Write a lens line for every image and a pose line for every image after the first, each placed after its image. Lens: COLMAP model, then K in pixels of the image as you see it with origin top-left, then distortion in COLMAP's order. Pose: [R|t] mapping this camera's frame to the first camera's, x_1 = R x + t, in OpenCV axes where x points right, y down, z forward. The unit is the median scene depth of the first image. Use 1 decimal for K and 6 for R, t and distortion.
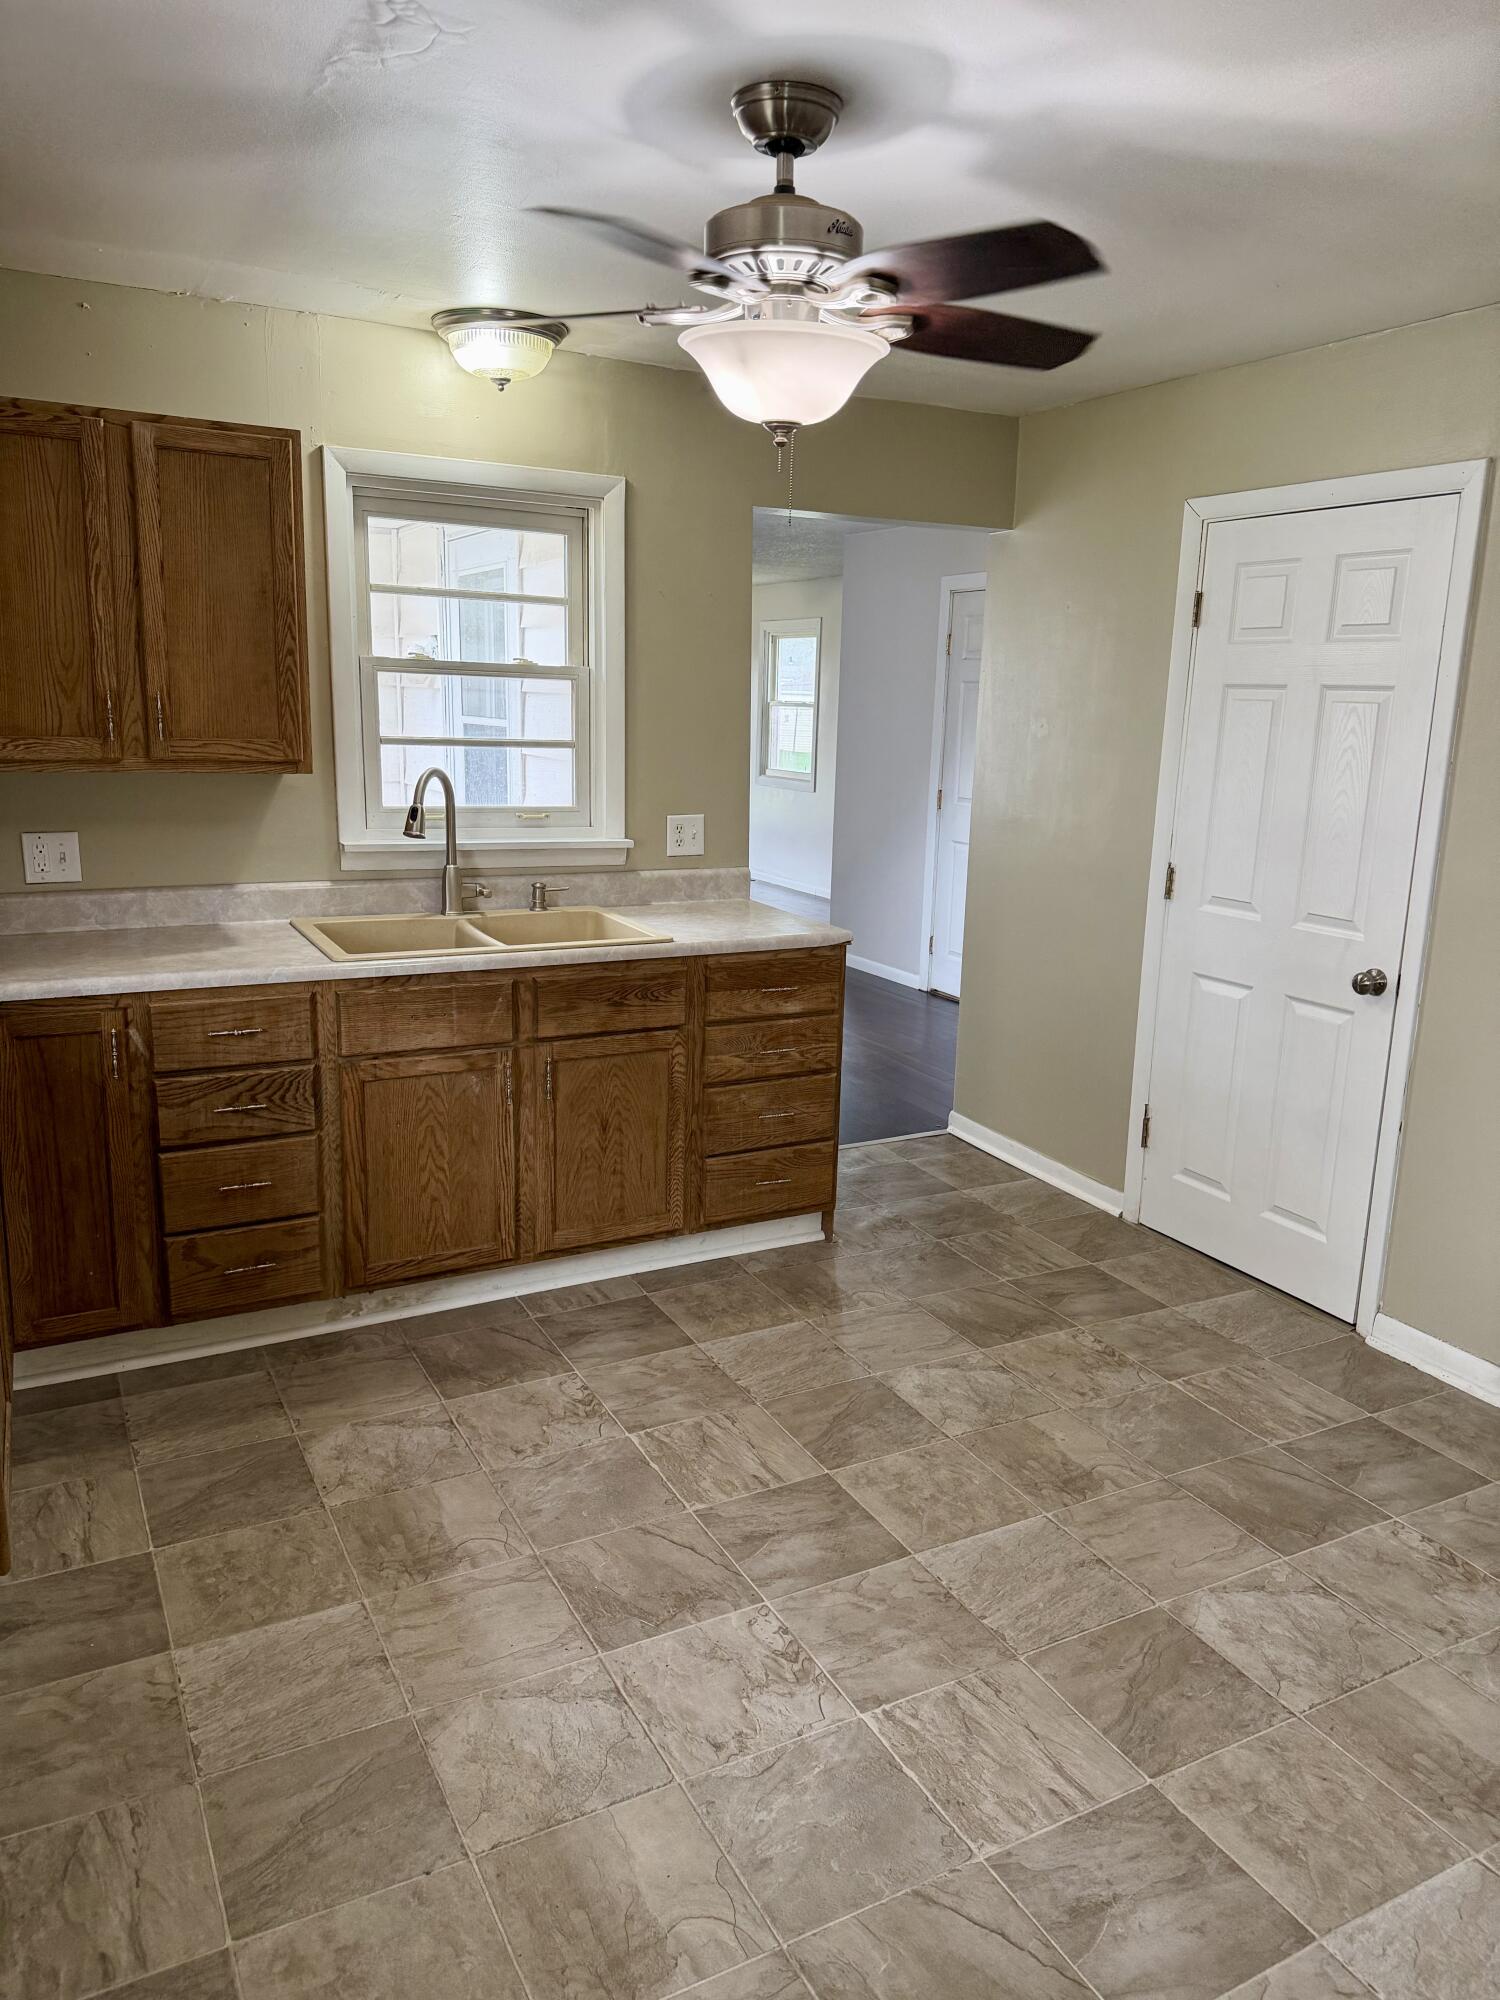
lens RADIAL K [[1405.8, 0, 749.7], [0, 1405.8, 987.6], [0, 0, 1]] dist [0.090050, -0.151500]
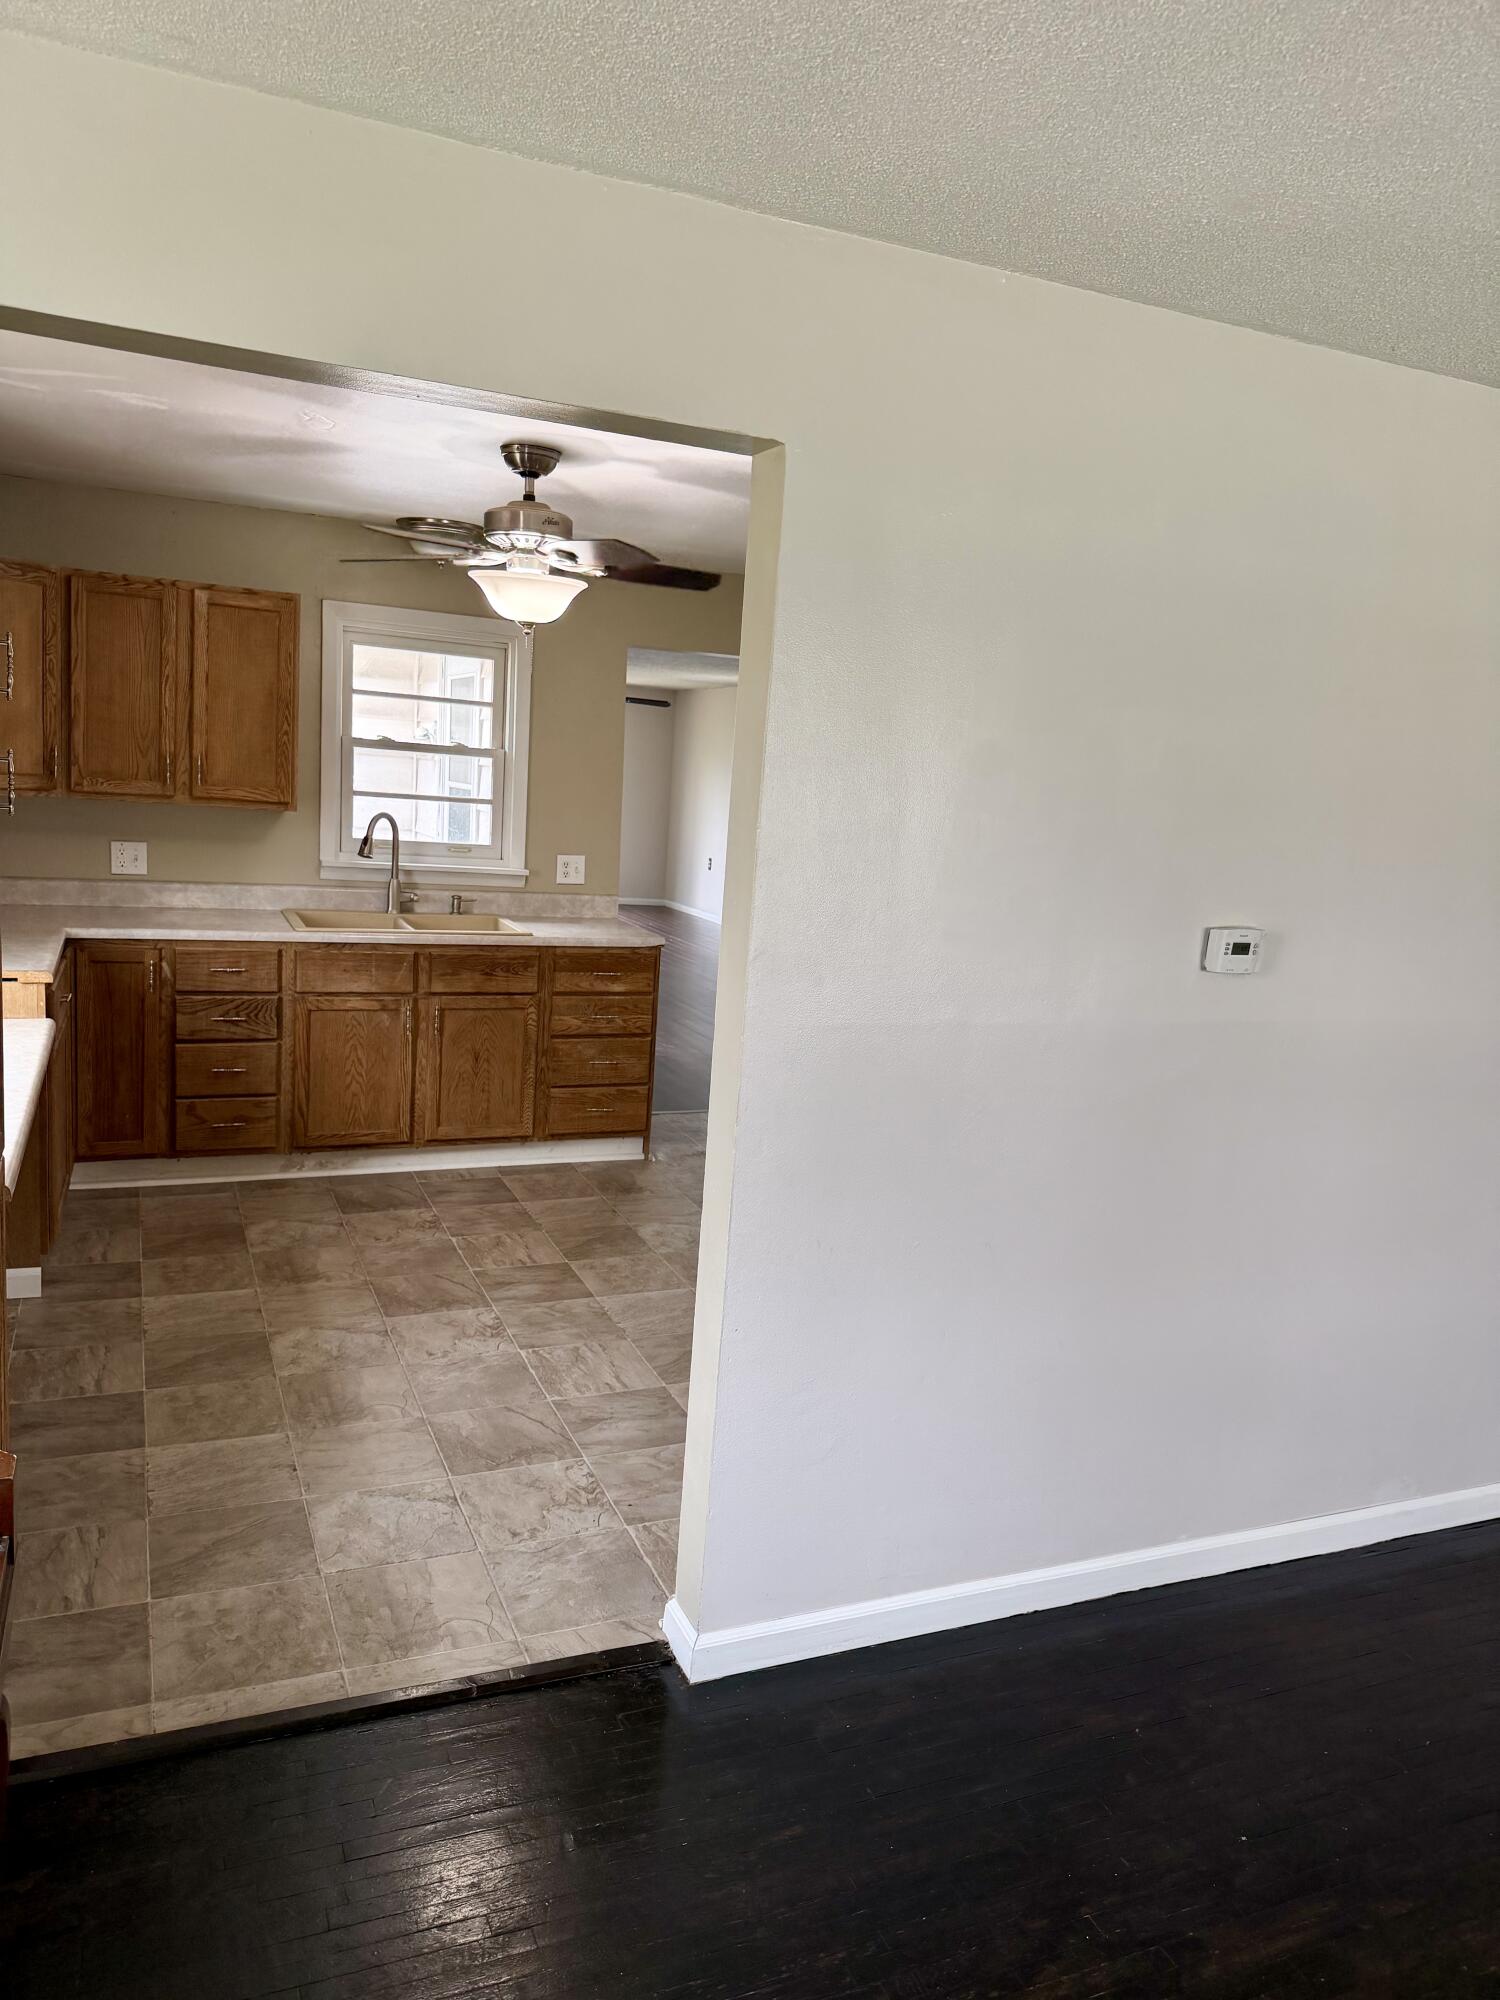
lens RADIAL K [[1405.8, 0, 749.7], [0, 1405.8, 987.6], [0, 0, 1]] dist [0.090050, -0.151500]
pose [[0.995864, 0.053887, -0.073148, 0.303644], [-0.057889, 0.996875, -0.053750, 0.093856], [0.070023, 0.057763, 0.995872, -0.484737]]
